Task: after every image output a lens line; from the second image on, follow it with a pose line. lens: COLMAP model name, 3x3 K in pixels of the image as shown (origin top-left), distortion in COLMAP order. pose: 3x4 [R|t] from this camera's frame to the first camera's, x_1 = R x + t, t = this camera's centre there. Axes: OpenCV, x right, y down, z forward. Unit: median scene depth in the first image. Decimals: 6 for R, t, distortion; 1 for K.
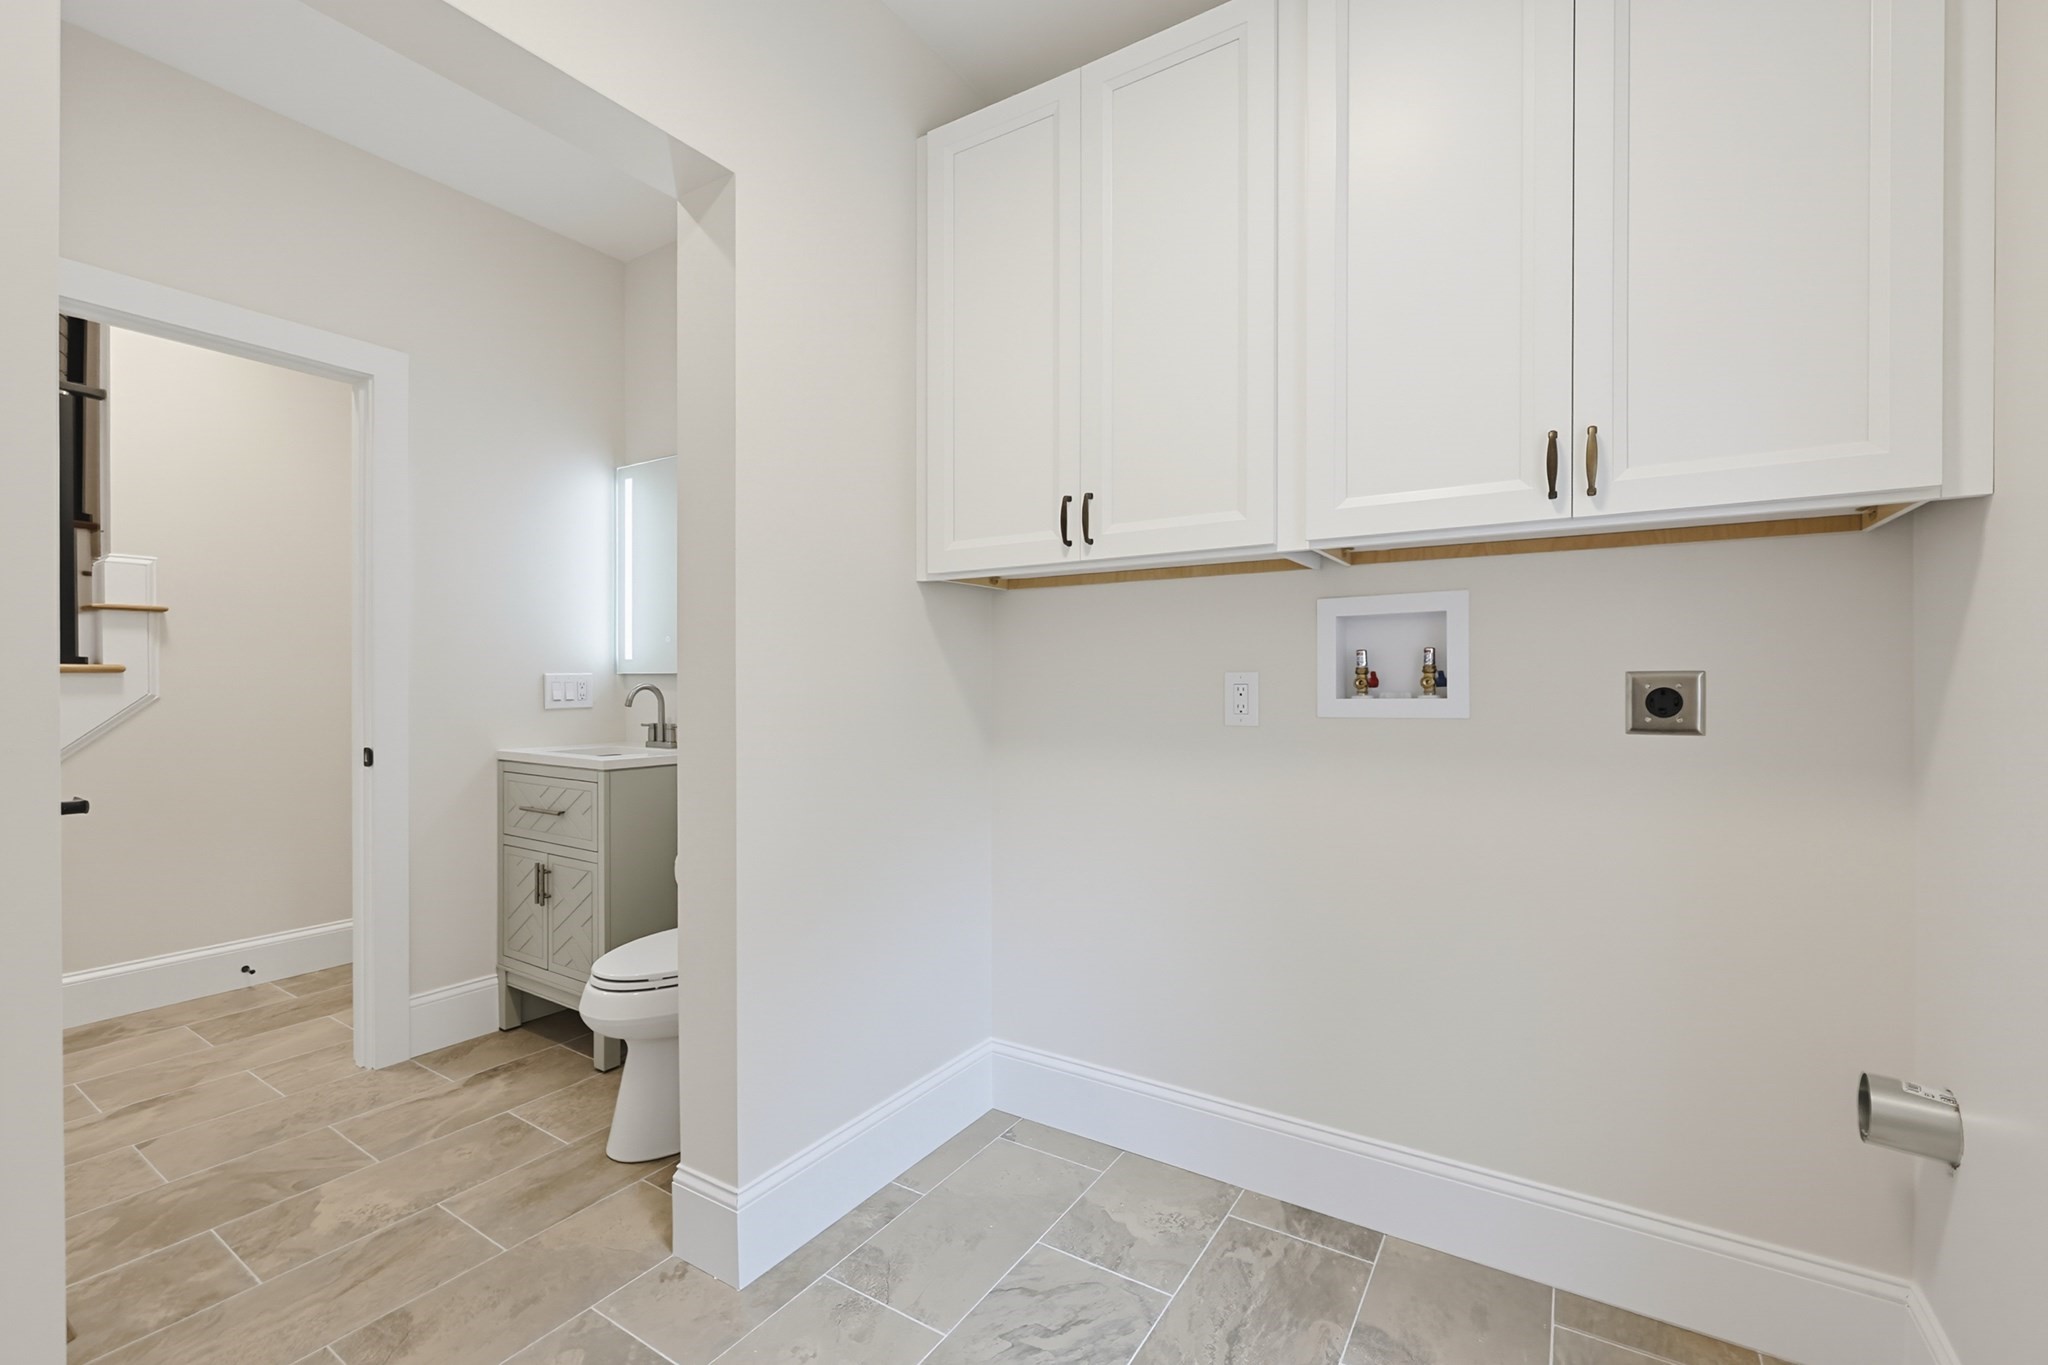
lens RADIAL K [[873.7, 0, 1028.4], [0, 873.7, 679.4], [0, 0, 1]] dist [-0.005571, 0.001662]
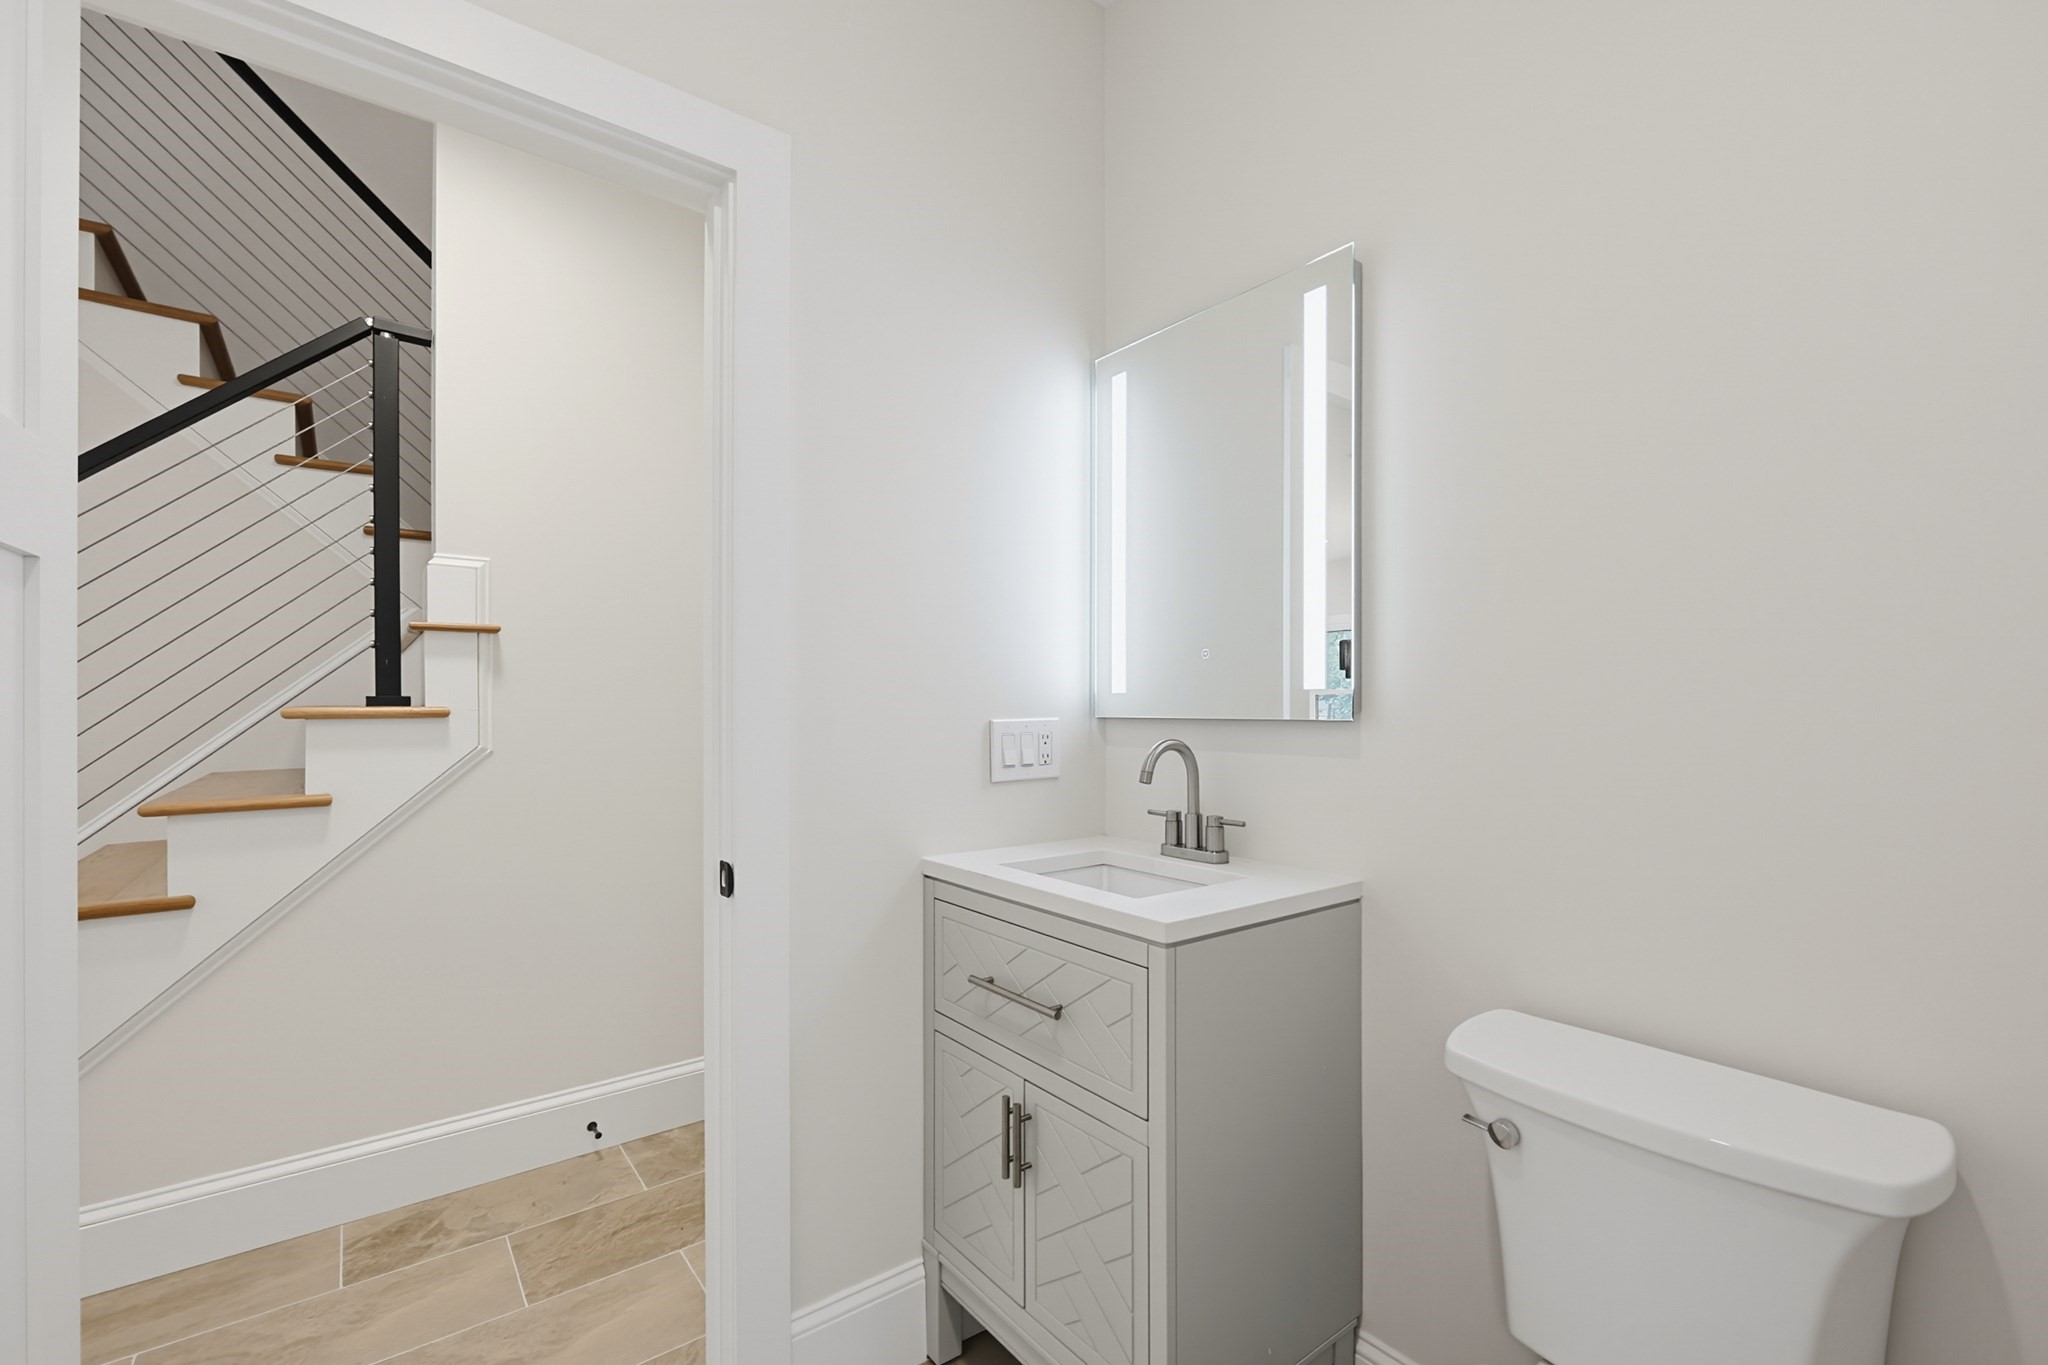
lens RADIAL K [[873.7, 0, 1019.4], [0, 873.7, 696.8], [0, 0, 1]] dist [-0.005571, 0.001662]
pose [[0.940095, -0.007551, -0.340828, -0.354771], [0.002889, 0.999895, -0.014184, -0.013656], [0.340899, 0.012350, 0.940019, 0.487123]]
